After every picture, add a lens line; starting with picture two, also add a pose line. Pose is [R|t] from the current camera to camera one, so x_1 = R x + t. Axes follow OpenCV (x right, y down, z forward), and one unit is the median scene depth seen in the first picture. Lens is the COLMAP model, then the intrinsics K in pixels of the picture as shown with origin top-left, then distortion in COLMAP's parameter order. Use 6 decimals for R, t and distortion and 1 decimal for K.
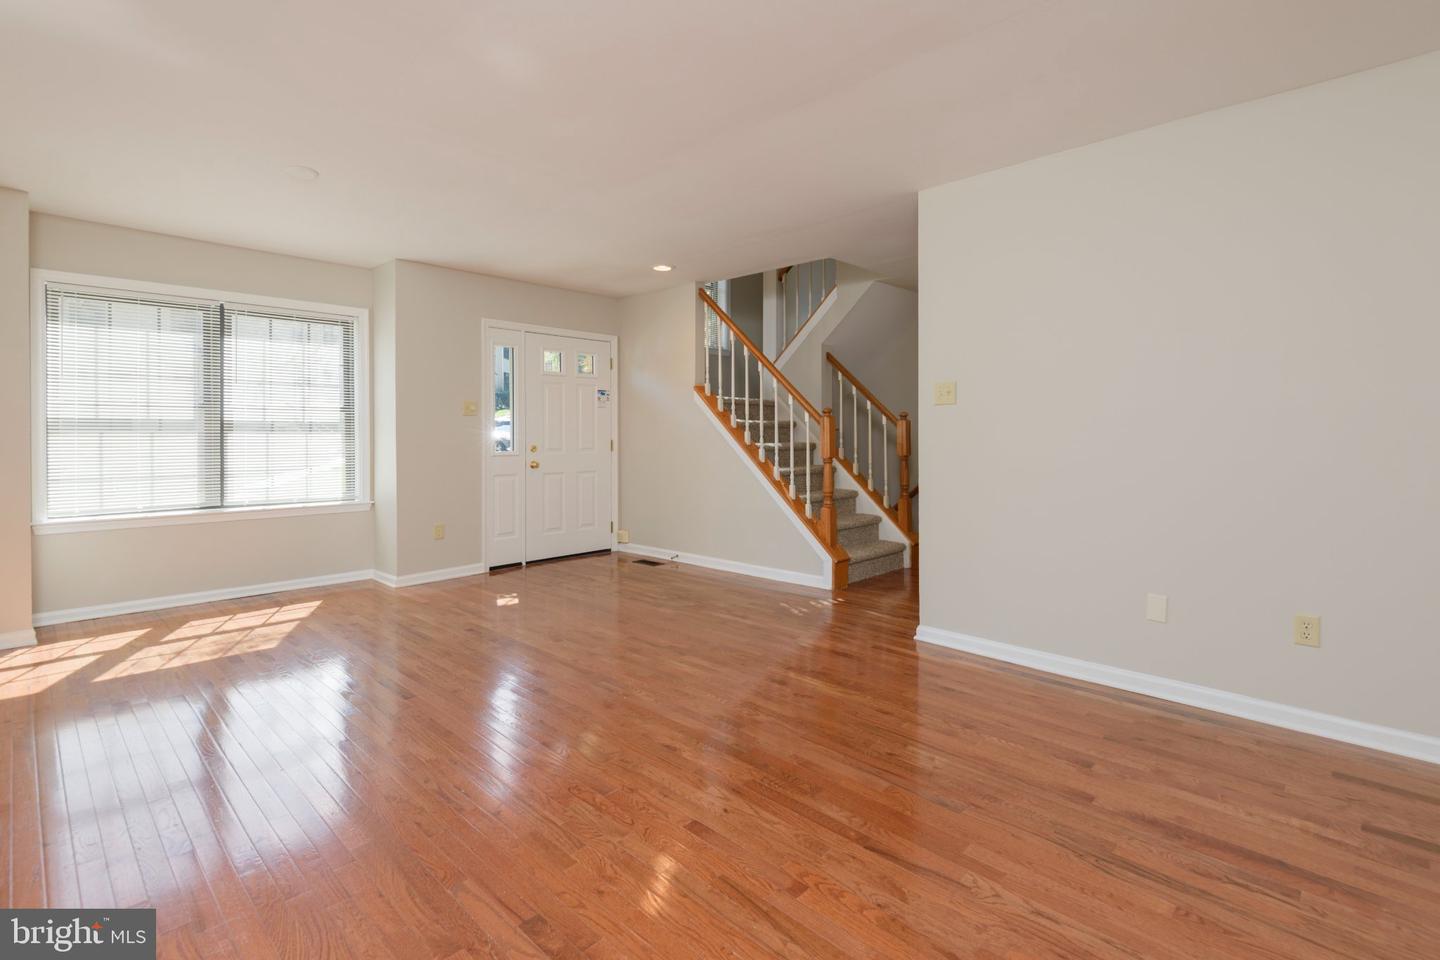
lens RADIAL K [[670.6, 0, 723.2], [0, 670.6, 441.5], [0, 0, 1]] dist [0.031783, -0.019731]
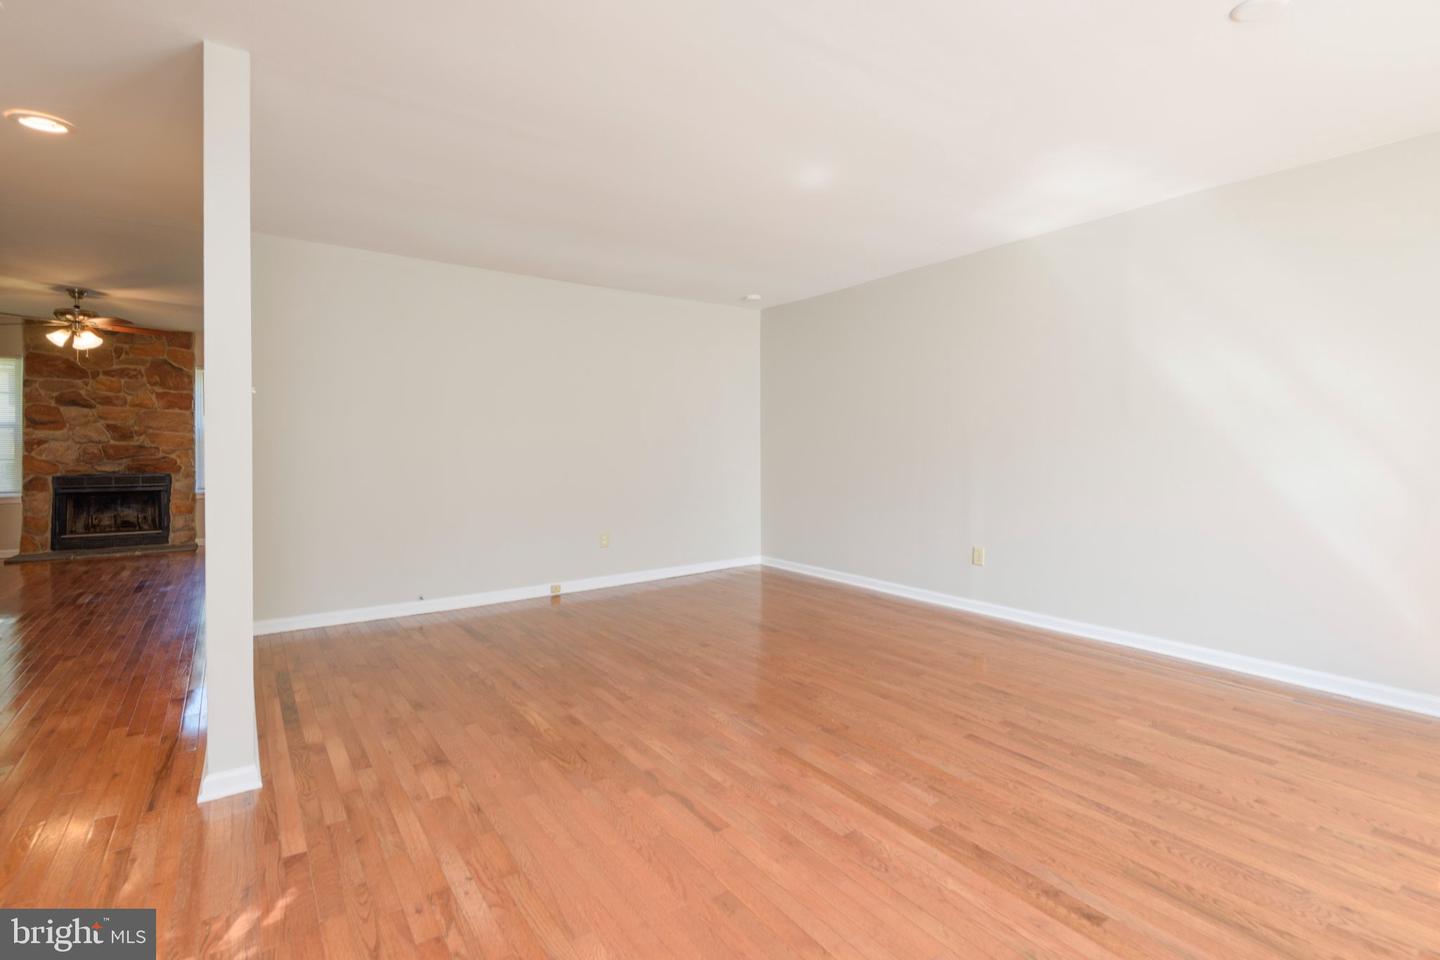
lens RADIAL K [[670.6, 0, 723.2], [0, 670.6, 441.5], [0, 0, 1]] dist [0.031783, -0.019731]
pose [[-0.981425, 0.005007, 0.191778, -0.283085], [0.005438, 0.999984, 0.001722, -0.016893], [-0.191767, 0.002733, -0.981437, 1.764638]]
